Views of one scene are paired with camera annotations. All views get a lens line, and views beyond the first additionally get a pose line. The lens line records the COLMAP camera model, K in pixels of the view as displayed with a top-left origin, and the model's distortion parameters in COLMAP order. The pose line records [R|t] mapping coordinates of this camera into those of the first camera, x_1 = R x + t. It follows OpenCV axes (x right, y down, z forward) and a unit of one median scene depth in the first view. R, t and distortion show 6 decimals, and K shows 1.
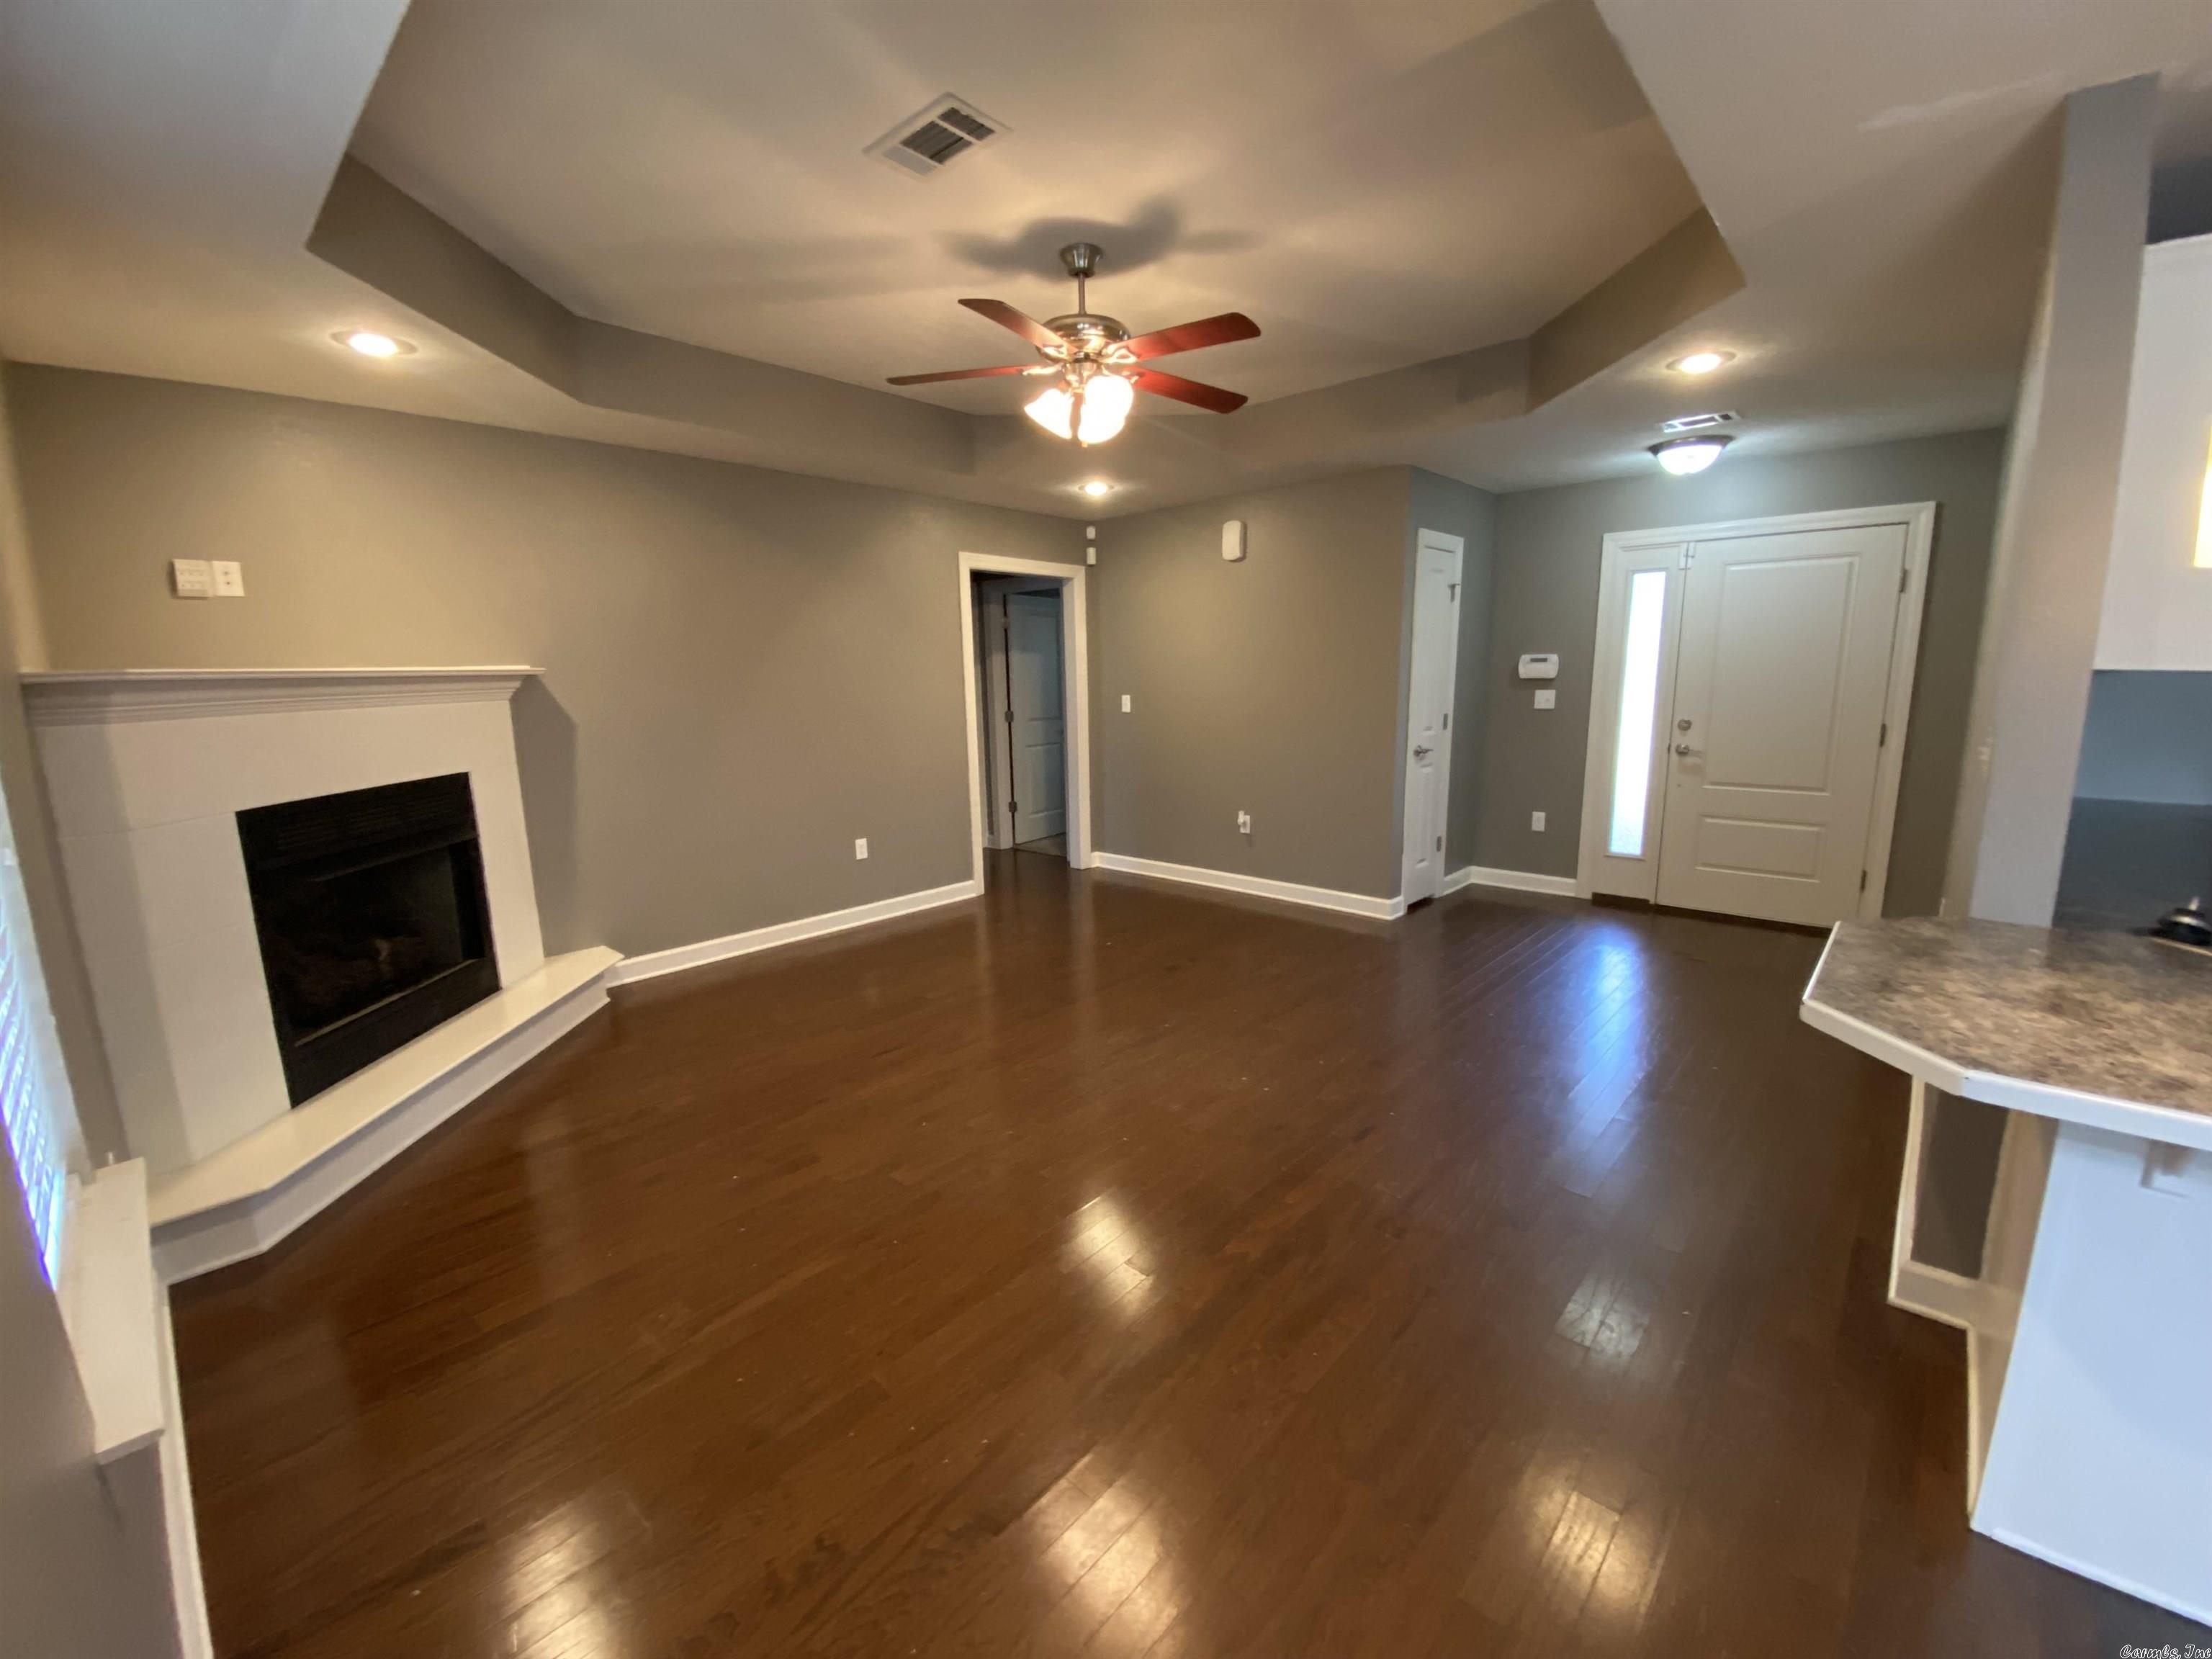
lens RADIAL K [[885.1, 0, 1149.0], [0, 885.1, 865.2], [0, 0, 1]] dist [-0.000275, -0.013308]
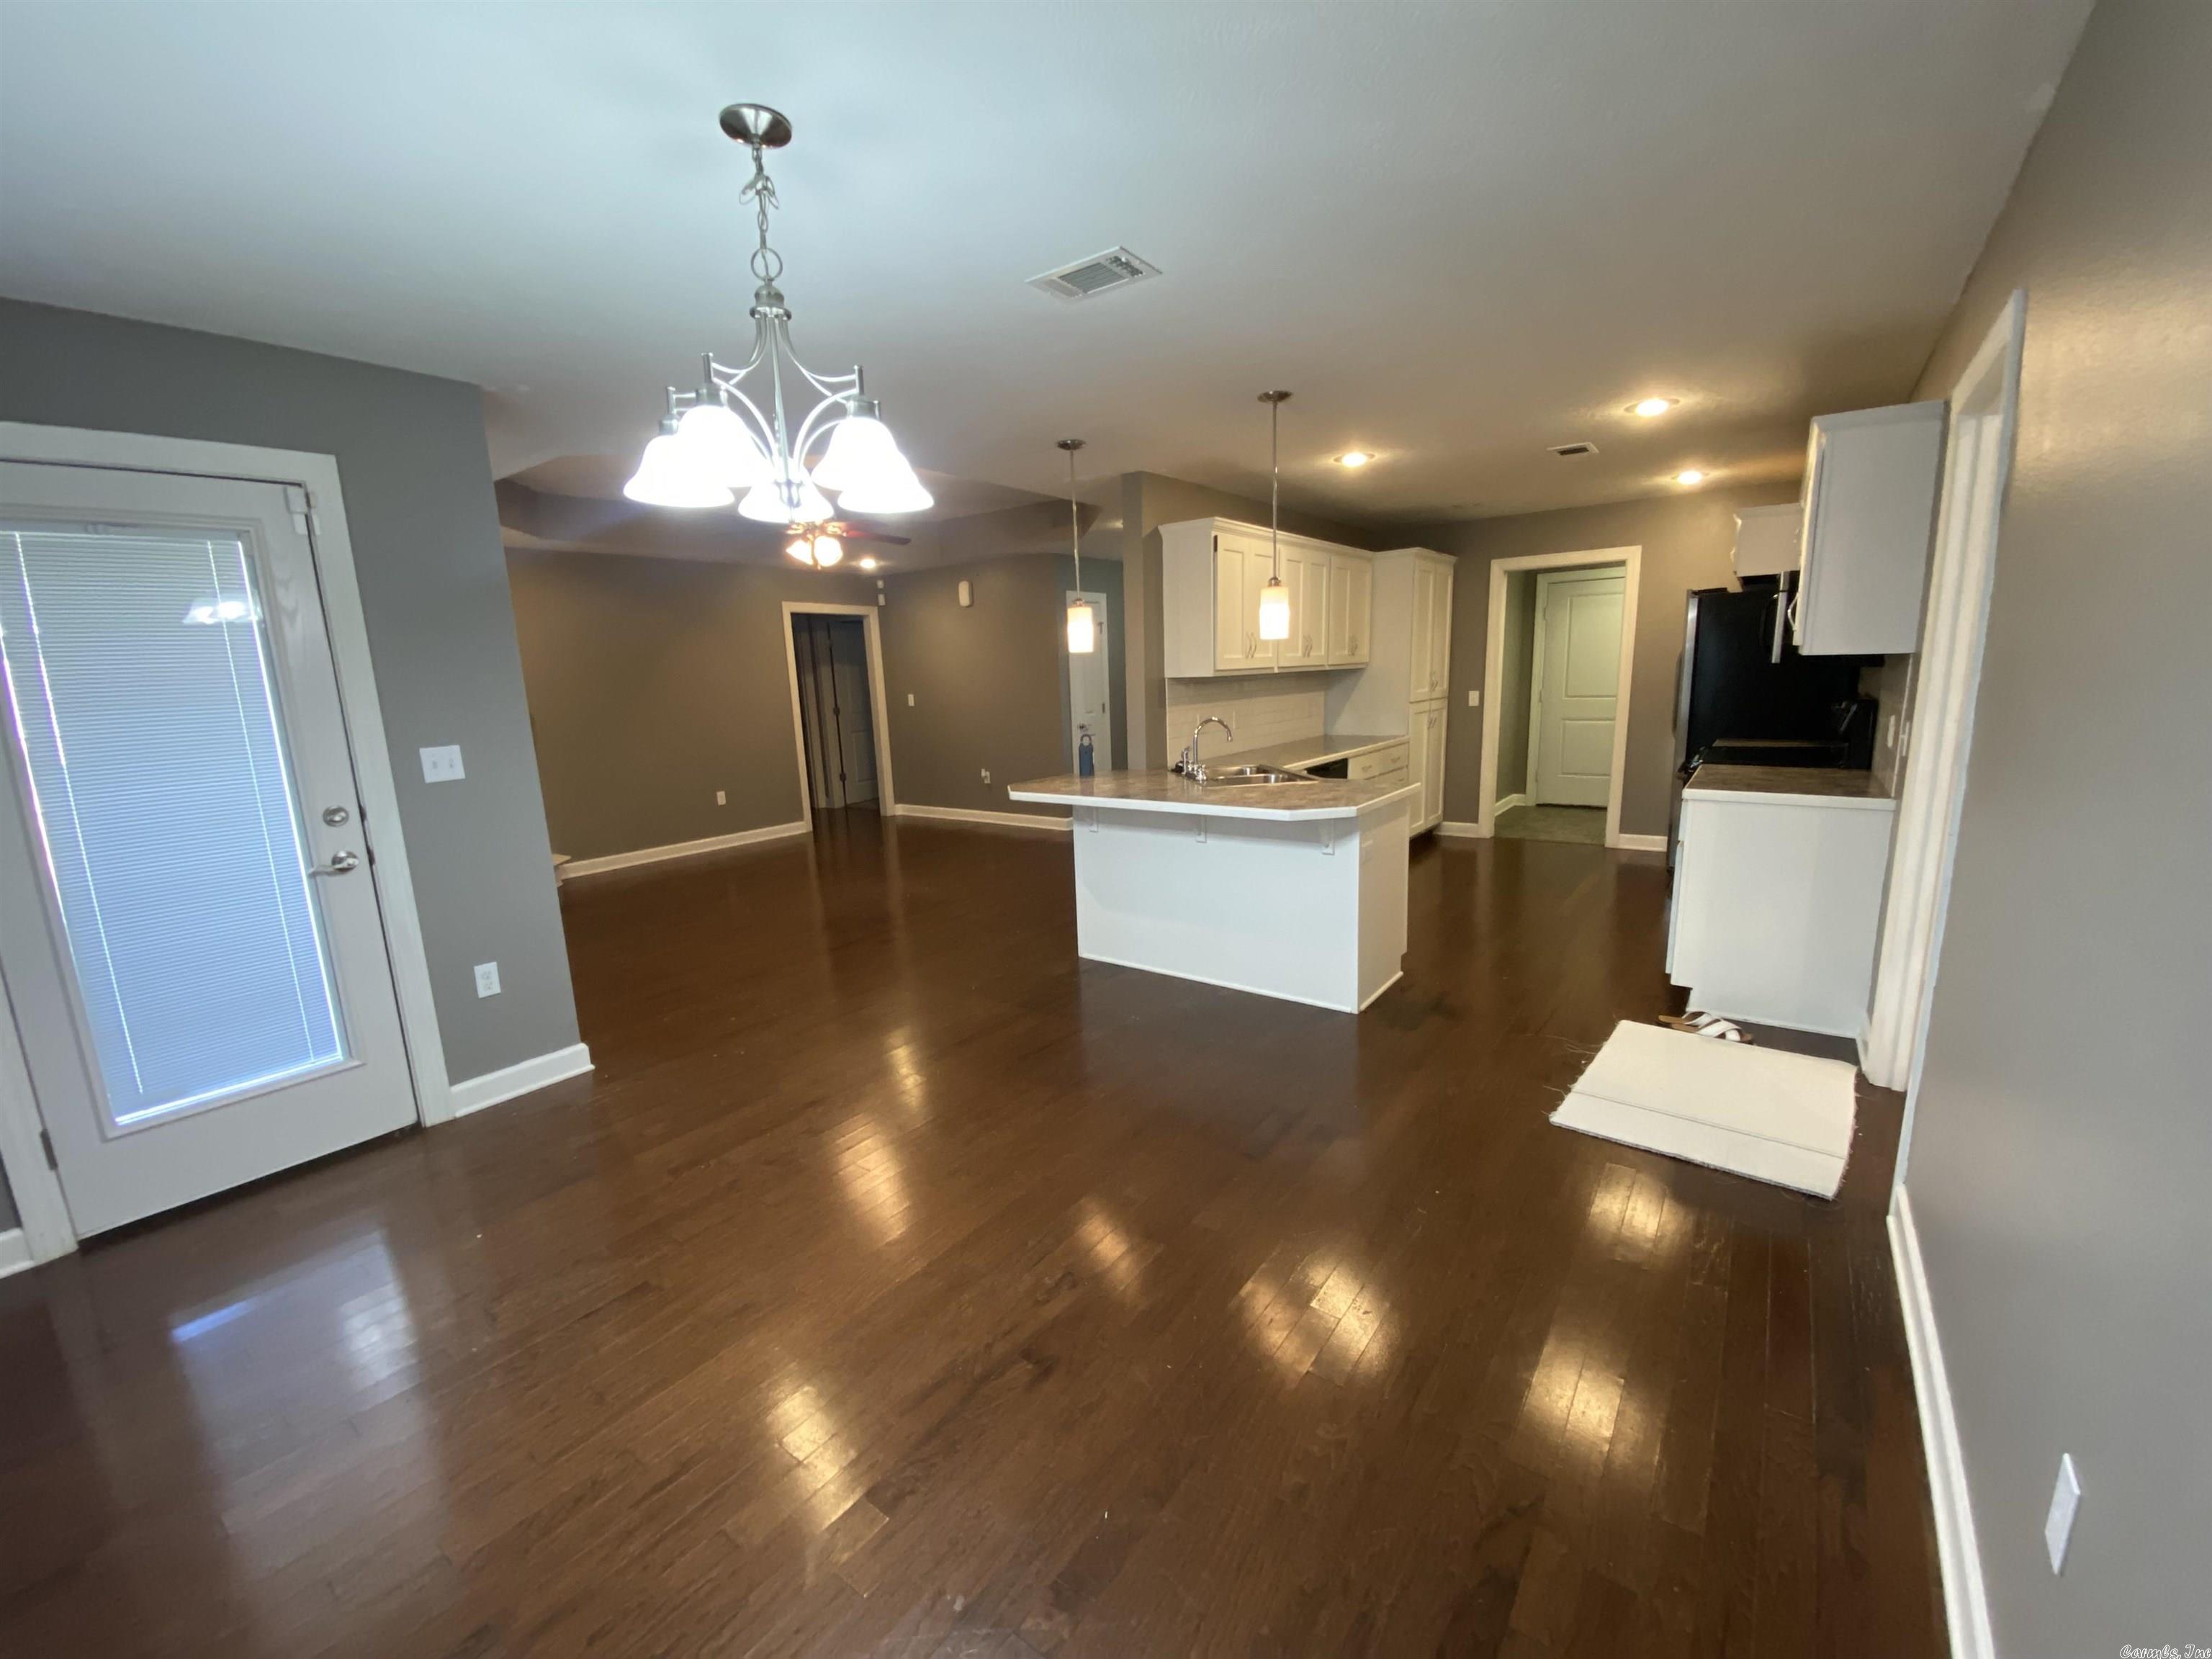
lens RADIAL K [[896.4, 0, 1113.0], [0, 896.4, 837.6], [0, 0, 1]] dist [0.057896, -0.020784]
pose [[0.997309, -0.037542, 0.062970, 0.357045], [0.039399, 0.998817, -0.028513, 0.173823], [-0.061825, 0.030917, 0.997608, -0.863834]]
